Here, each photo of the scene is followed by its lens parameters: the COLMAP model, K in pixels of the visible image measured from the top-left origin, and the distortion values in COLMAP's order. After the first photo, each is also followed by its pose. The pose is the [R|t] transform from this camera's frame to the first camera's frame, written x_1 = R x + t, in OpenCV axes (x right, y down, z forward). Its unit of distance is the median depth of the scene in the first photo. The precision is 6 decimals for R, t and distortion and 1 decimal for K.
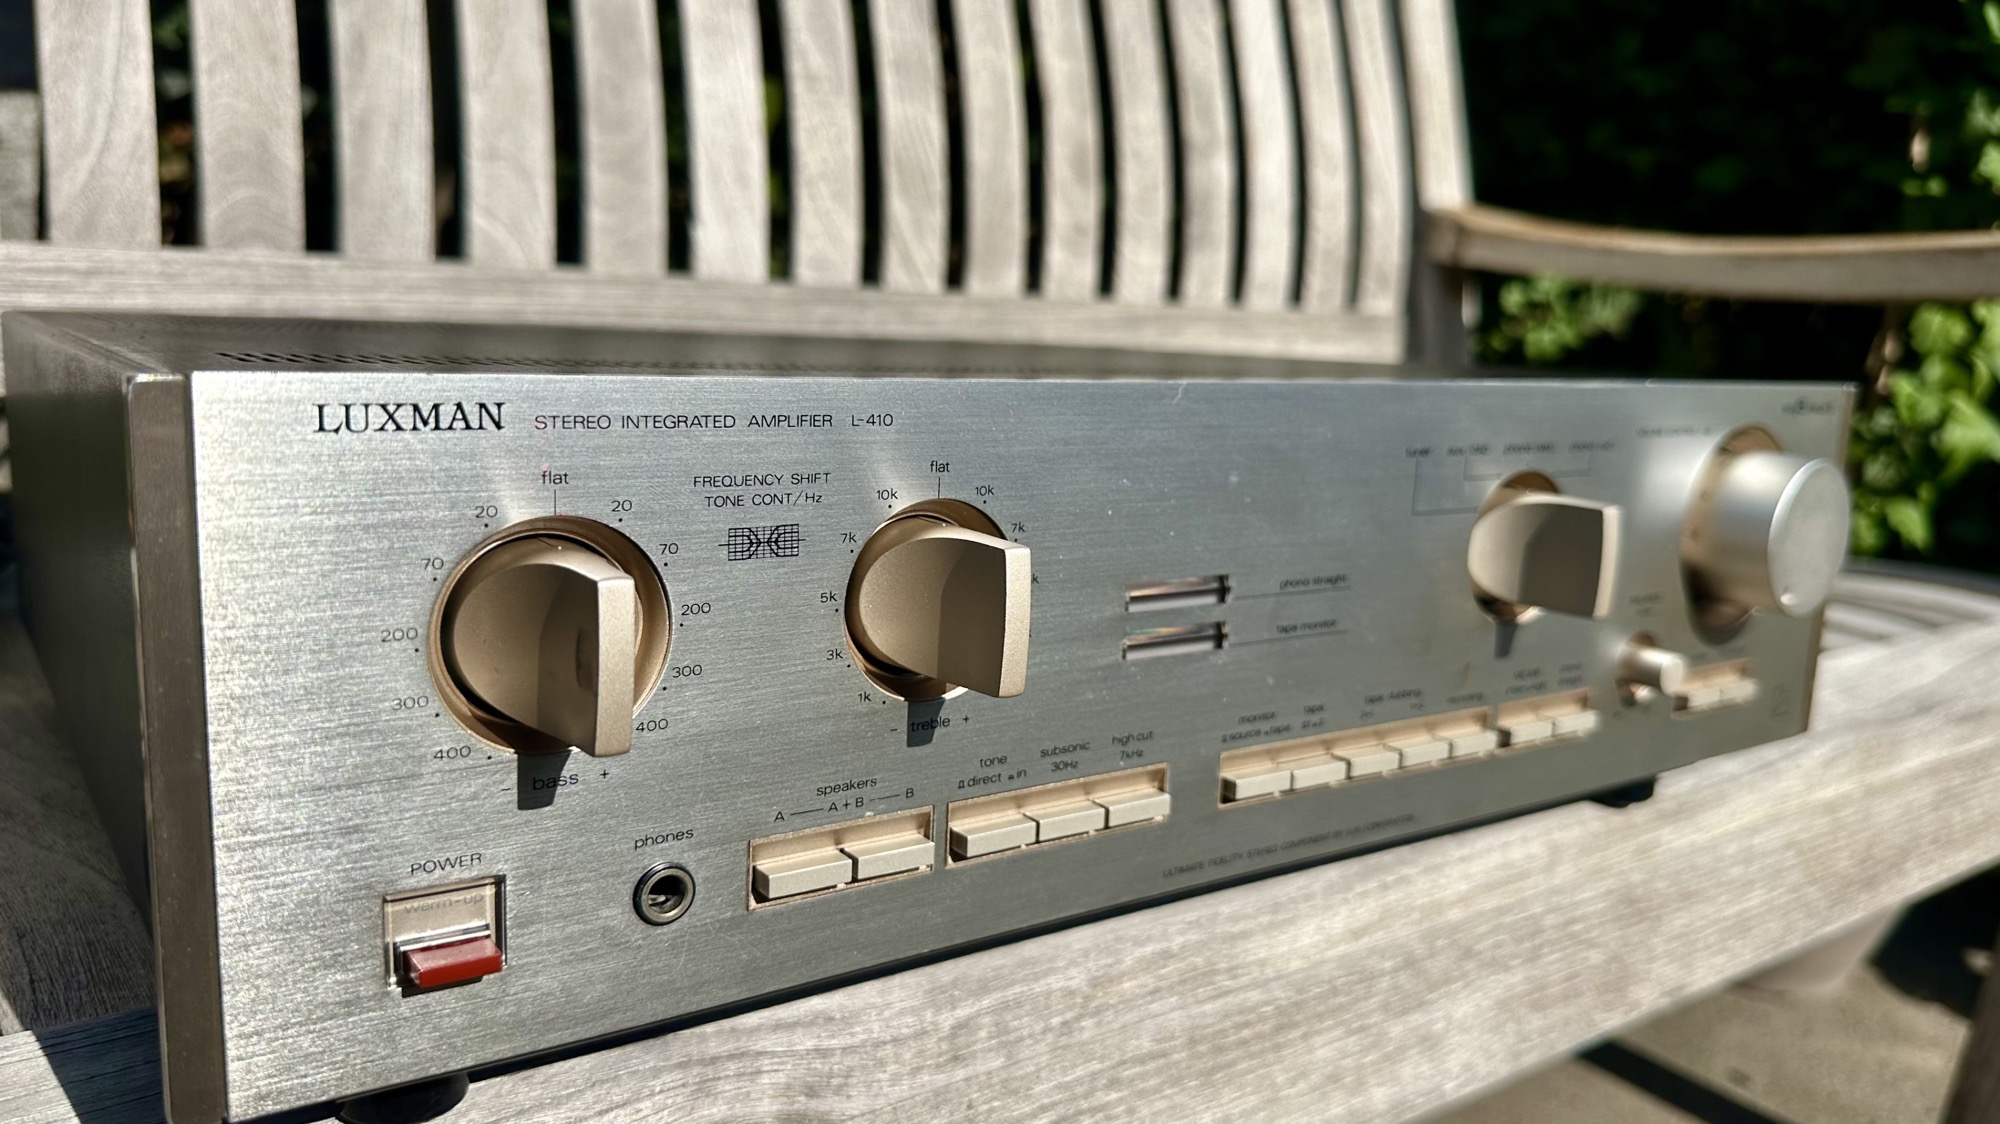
lens RADIAL K [[1540.1, 0, 1011.1], [0, 1540.1, 568.1], [0, 0, 1]] dist [0.119961, -0.250169]
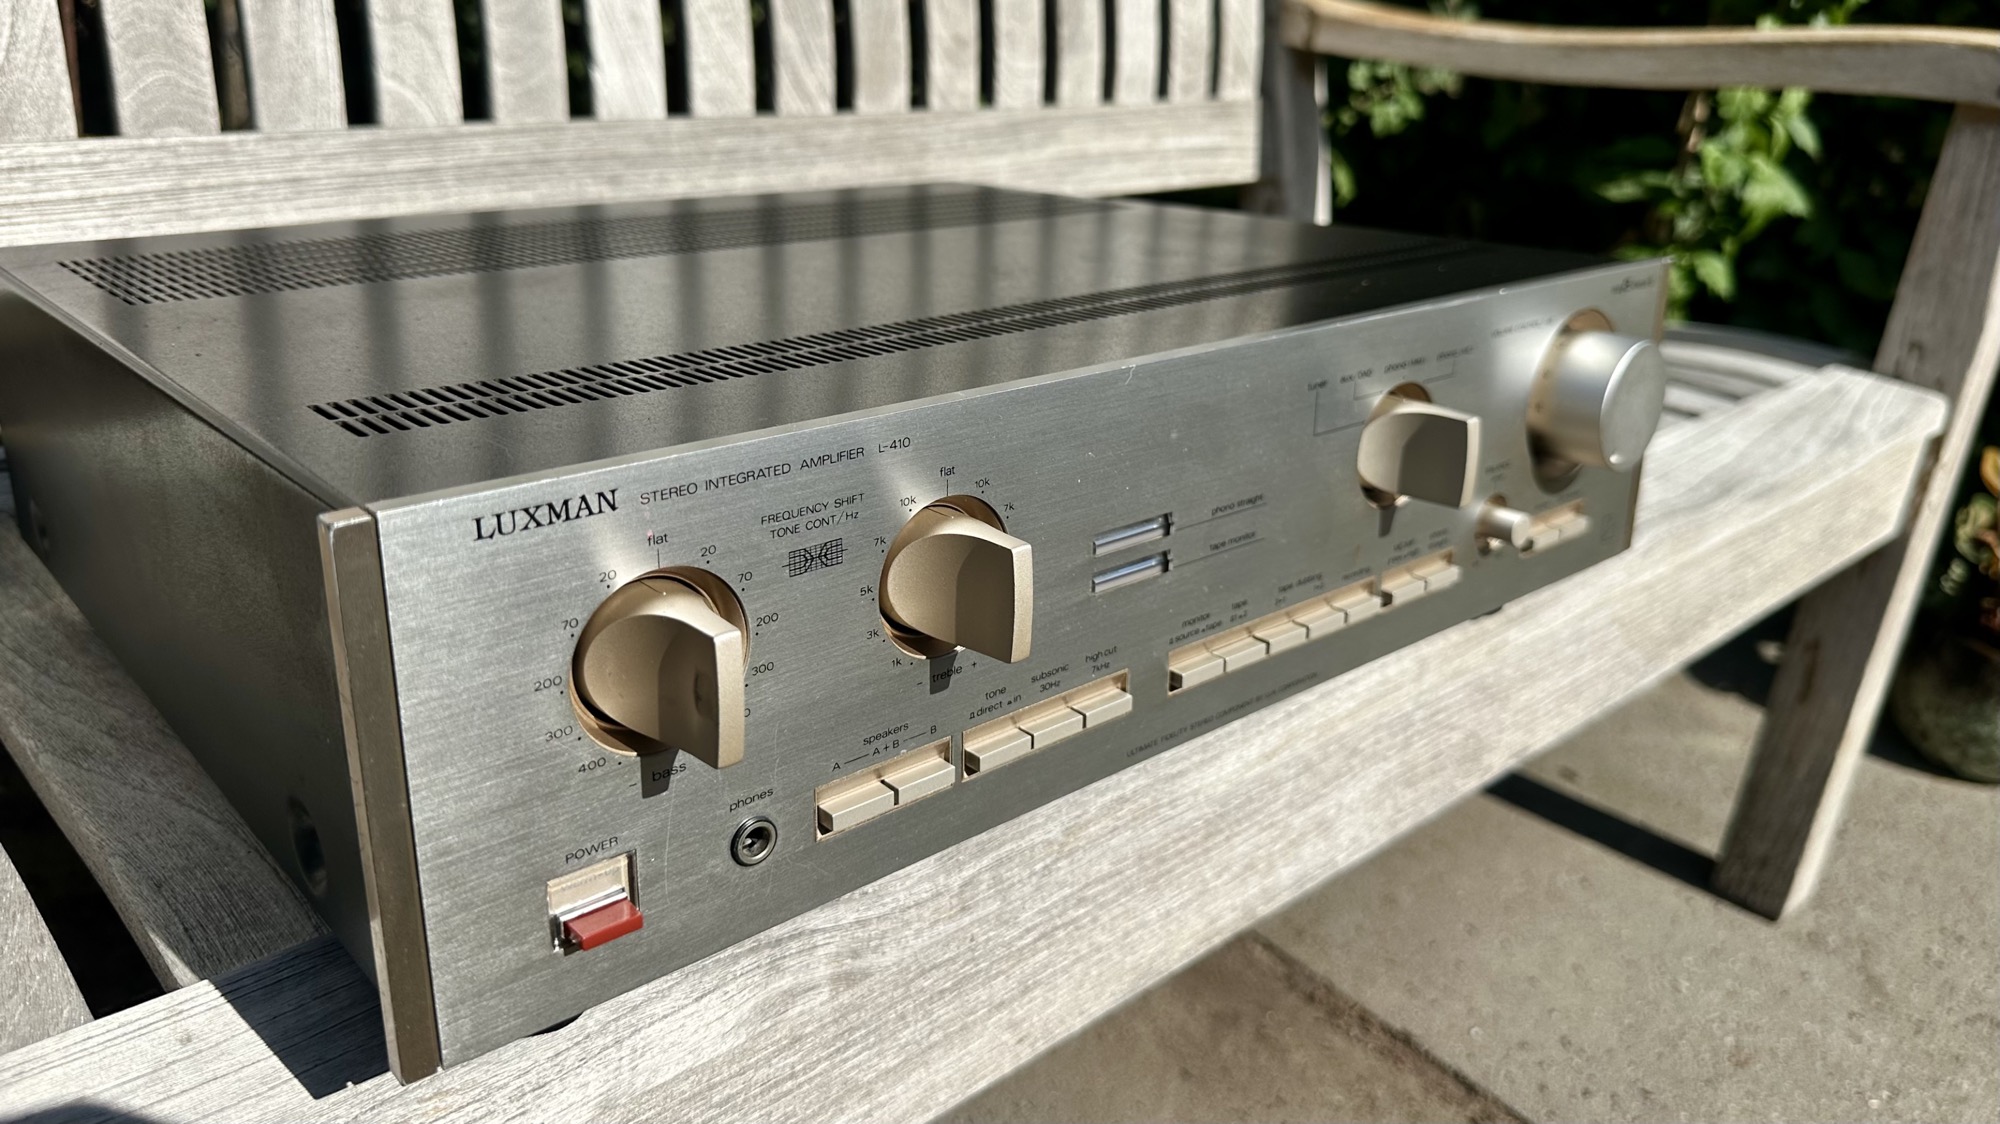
lens RADIAL K [[1502.4, 0, 1015.6], [0, 1502.4, 479.3], [0, 0, 1]] dist [0.140872, -0.285263]
pose [[0.994125, -0.058980, 0.090757, -0.090884], [0.046715, 0.990176, 0.131791, -0.192218], [-0.097638, -0.126777, 0.987114, -0.155106]]
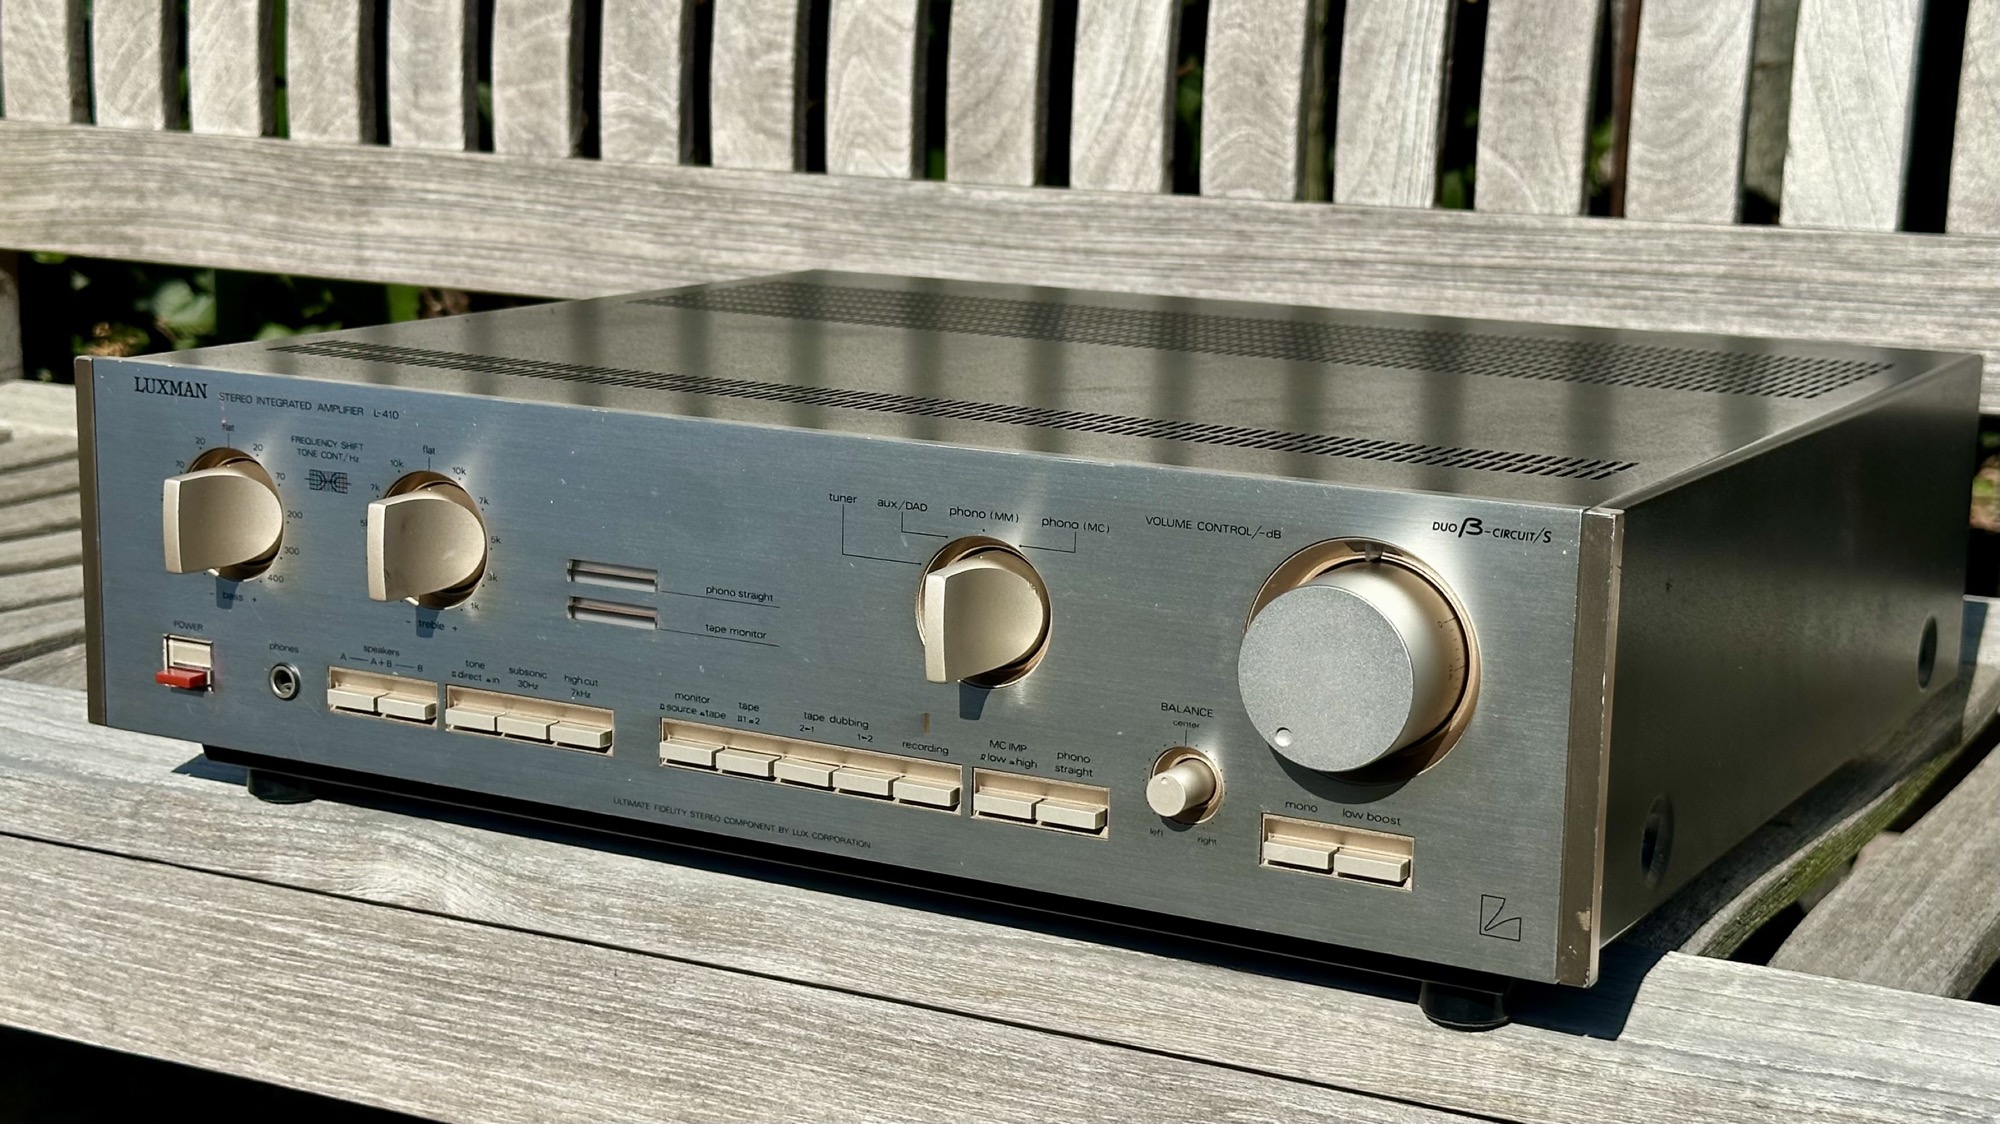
lens RADIAL K [[3237.8, 0, 935.9], [0, 3237.8, 599.8], [0, 0, 1]] dist [0.159497, -0.134804]
pose [[0.409421, 0.142759, -0.901107, 2.719540], [-0.152800, 0.984461, 0.086539, -0.244360], [0.899459, 0.102258, 0.424873, 0.108207]]
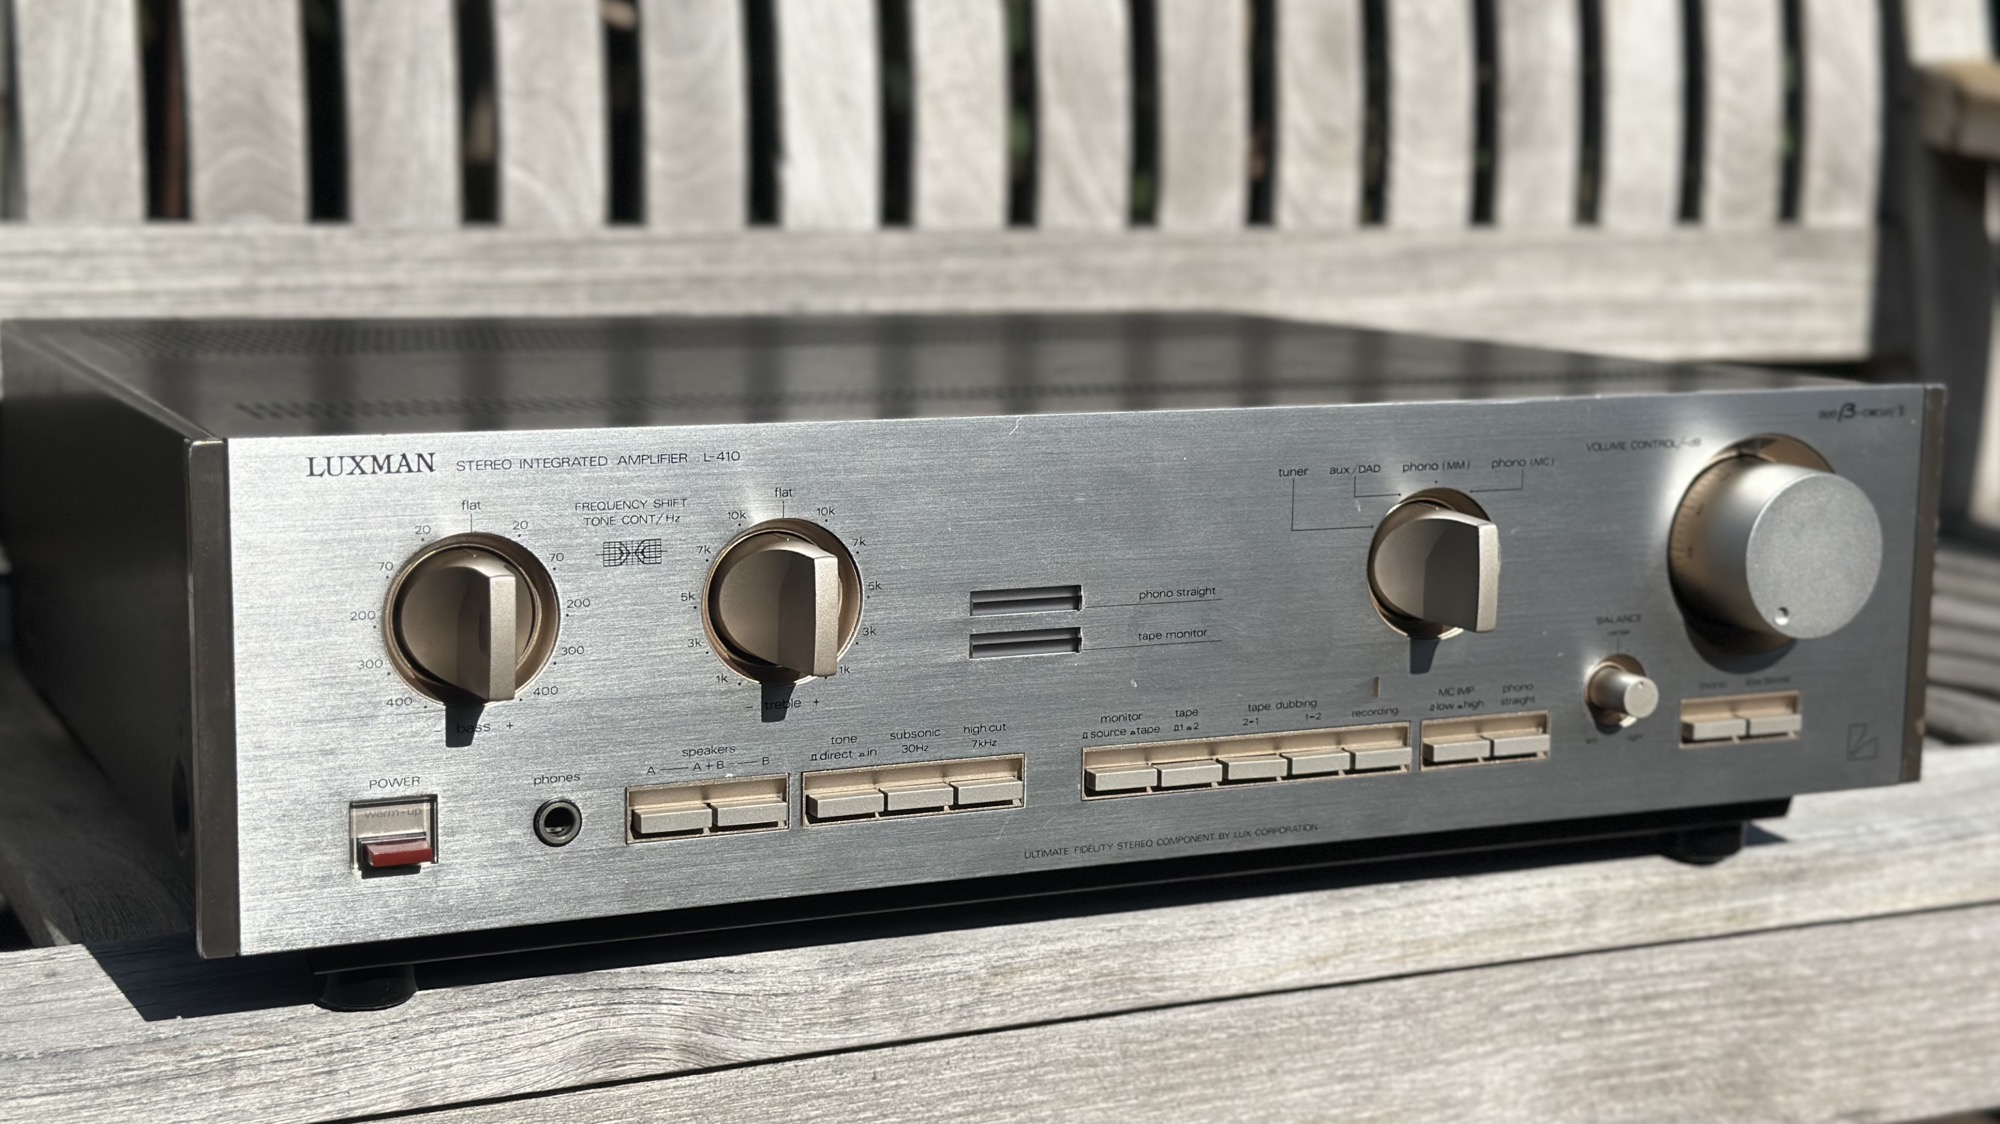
lens RADIAL K [[2968.1, 0, 1042.2], [0, 2968.1, 564.2], [0, 0, 1]] dist [0.144500, -0.003416]
pose [[0.982520, 0.000049, -0.186156, 0.542296], [-0.004774, 0.999678, -0.024931, 0.045098], [0.186095, 0.025384, 0.982204, -1.172062]]
